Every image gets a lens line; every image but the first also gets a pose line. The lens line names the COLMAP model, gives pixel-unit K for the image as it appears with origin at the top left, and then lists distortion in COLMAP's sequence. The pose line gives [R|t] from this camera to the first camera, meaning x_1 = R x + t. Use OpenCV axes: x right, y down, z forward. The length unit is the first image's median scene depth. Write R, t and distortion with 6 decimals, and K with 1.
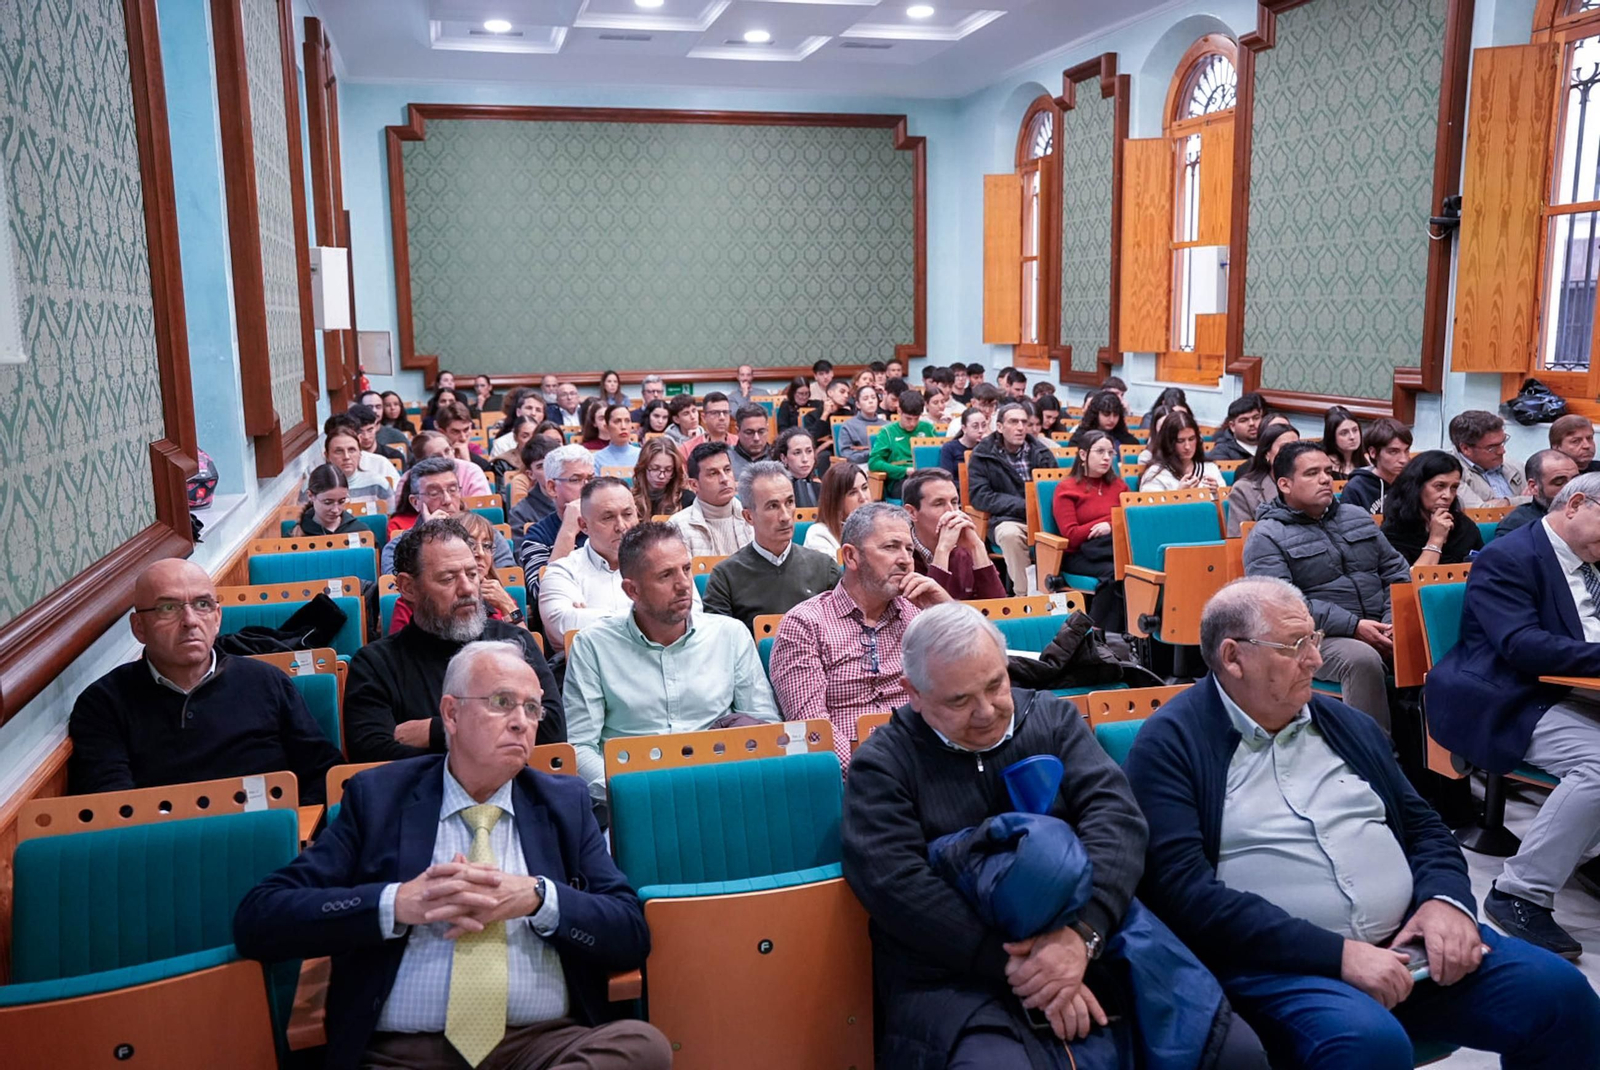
lens RADIAL K [[1296.6, 0, 800.0], [0, 1296.6, 535.0], [0, 0, 1]] dist [-0.078341, 0.124973]
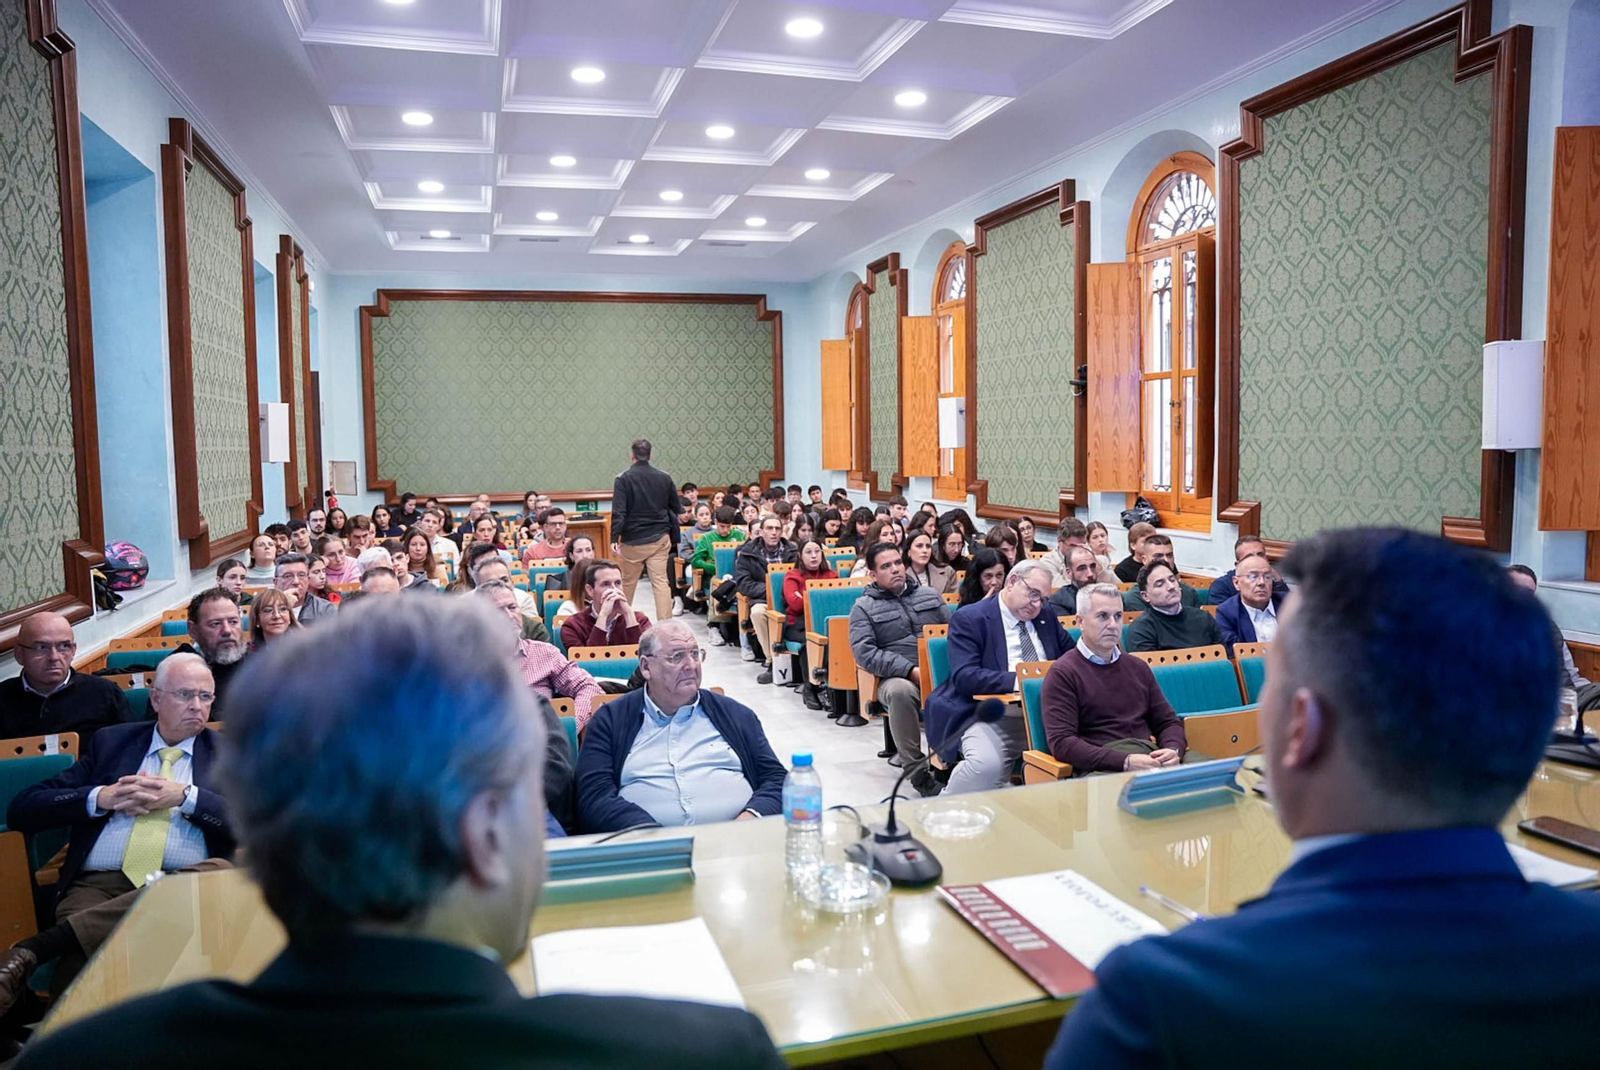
lens RADIAL K [[1097.8, 0, 800.0], [0, 1097.8, 535.0], [0, 0, 1]] dist [-0.136742, 0.101953]
pose [[0.999734, -0.001848, 0.023007, 0.167317], [0.003802, 0.996357, -0.085192, 0.015054], [-0.022766, 0.085257, 0.996099, -0.133203]]
